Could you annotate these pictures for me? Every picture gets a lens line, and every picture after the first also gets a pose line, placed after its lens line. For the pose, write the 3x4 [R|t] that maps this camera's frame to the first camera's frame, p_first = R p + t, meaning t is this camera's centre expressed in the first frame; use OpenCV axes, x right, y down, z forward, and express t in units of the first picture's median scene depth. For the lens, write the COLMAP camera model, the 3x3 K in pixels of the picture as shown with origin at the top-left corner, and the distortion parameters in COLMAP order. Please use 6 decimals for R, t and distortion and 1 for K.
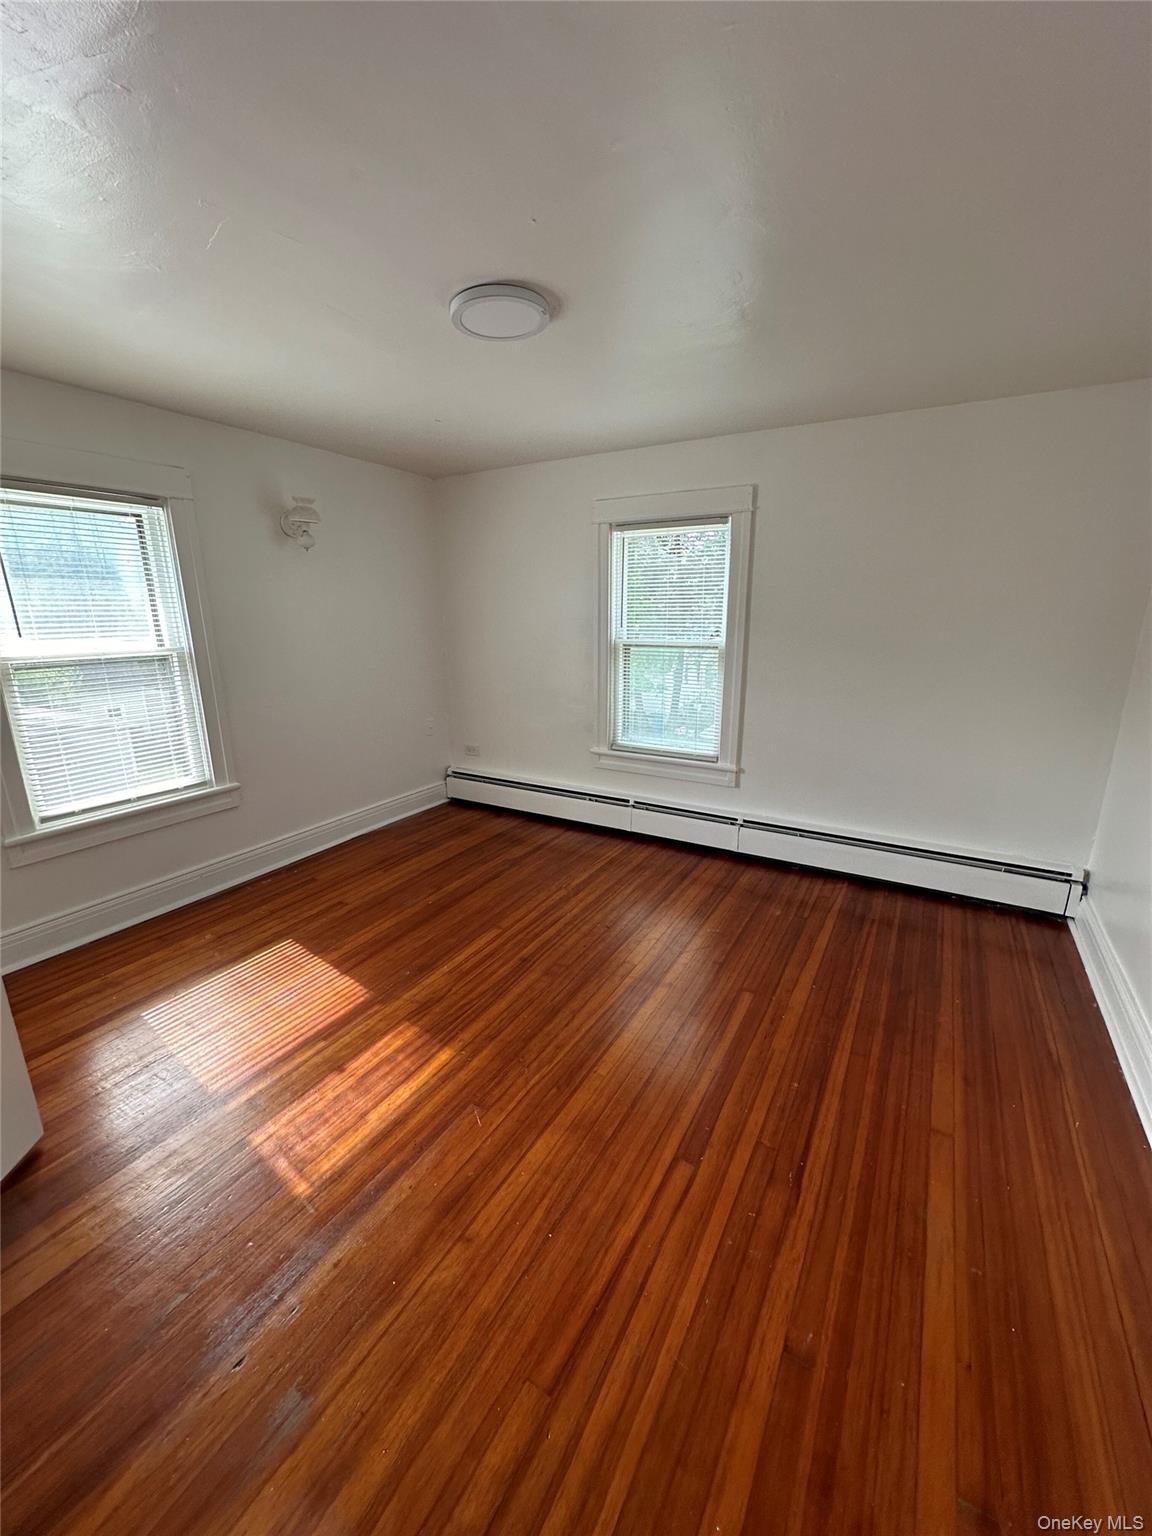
lens RADIAL K [[616.8, 0, 560.8], [0, 616.8, 776.1], [0, 0, 1]] dist [-0.001606, -0.000081]
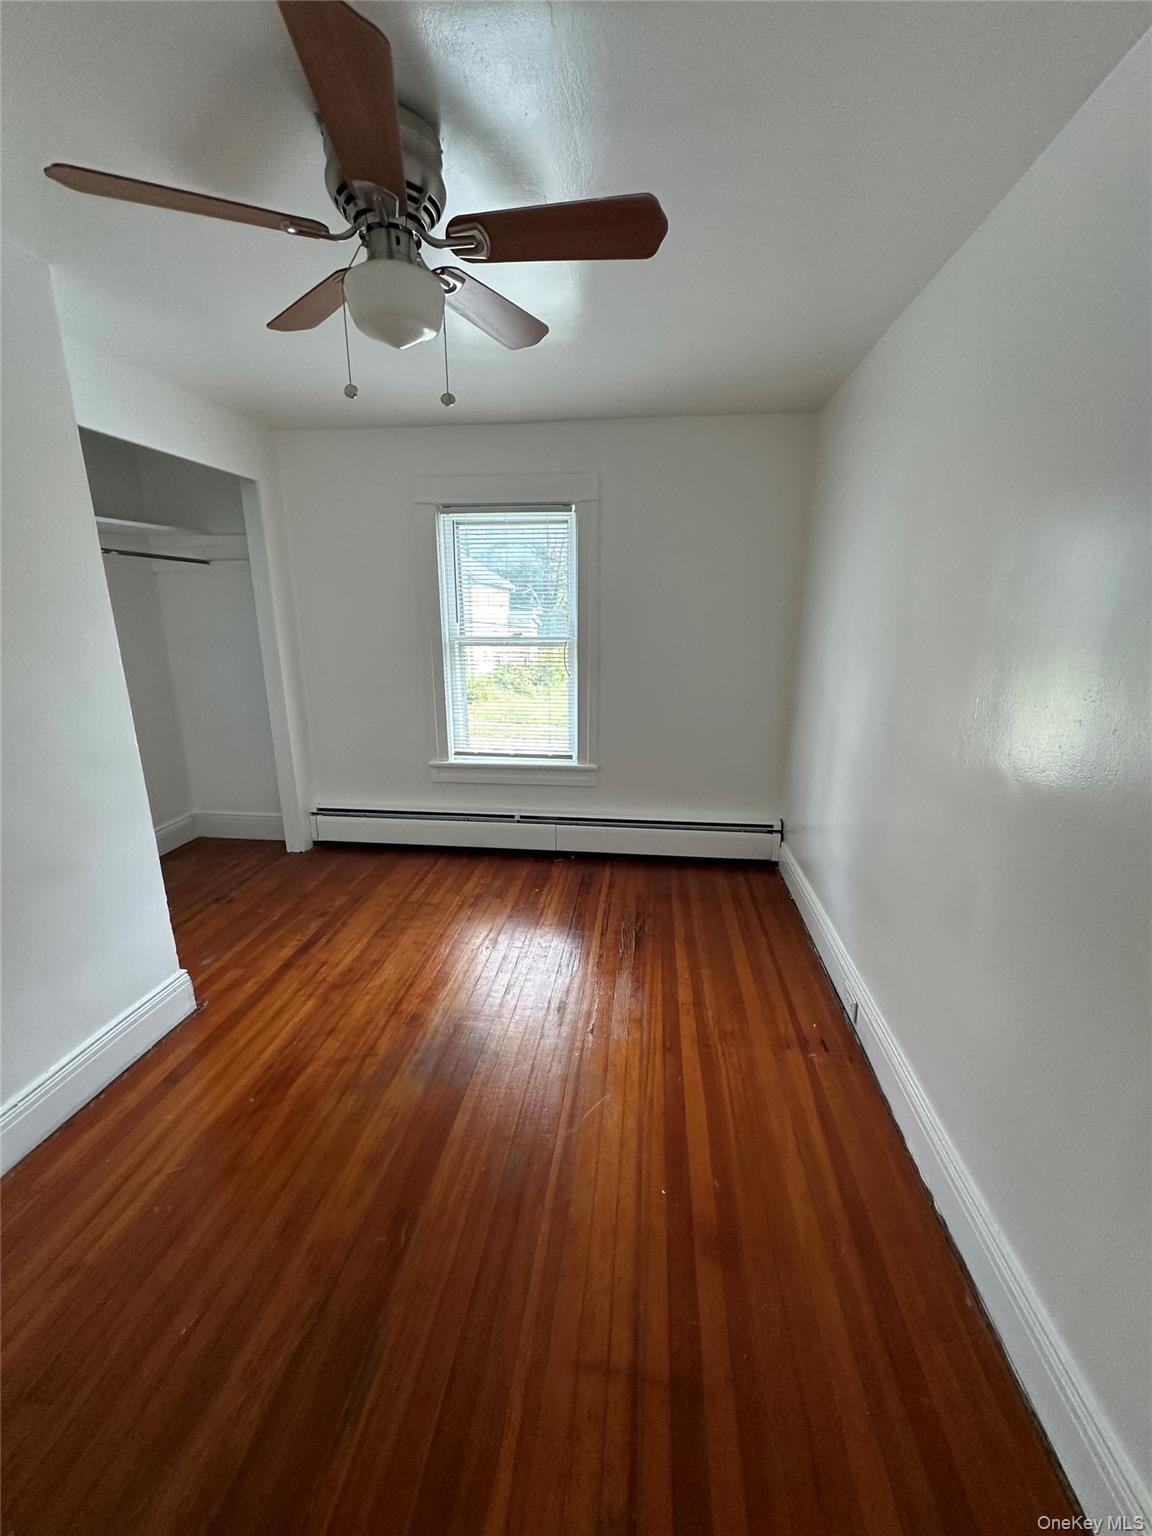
lens RADIAL K [[640.4, 0, 573.2], [0, 640.4, 771.8], [0, 0, 1]] dist [0.000053, -0.000004]
pose [[0.912956, -0.101700, 0.395182, -0.095363], [0.105299, 0.994360, 0.012635, -0.014560], [-0.394238, 0.030077, 0.918516, 0.064851]]
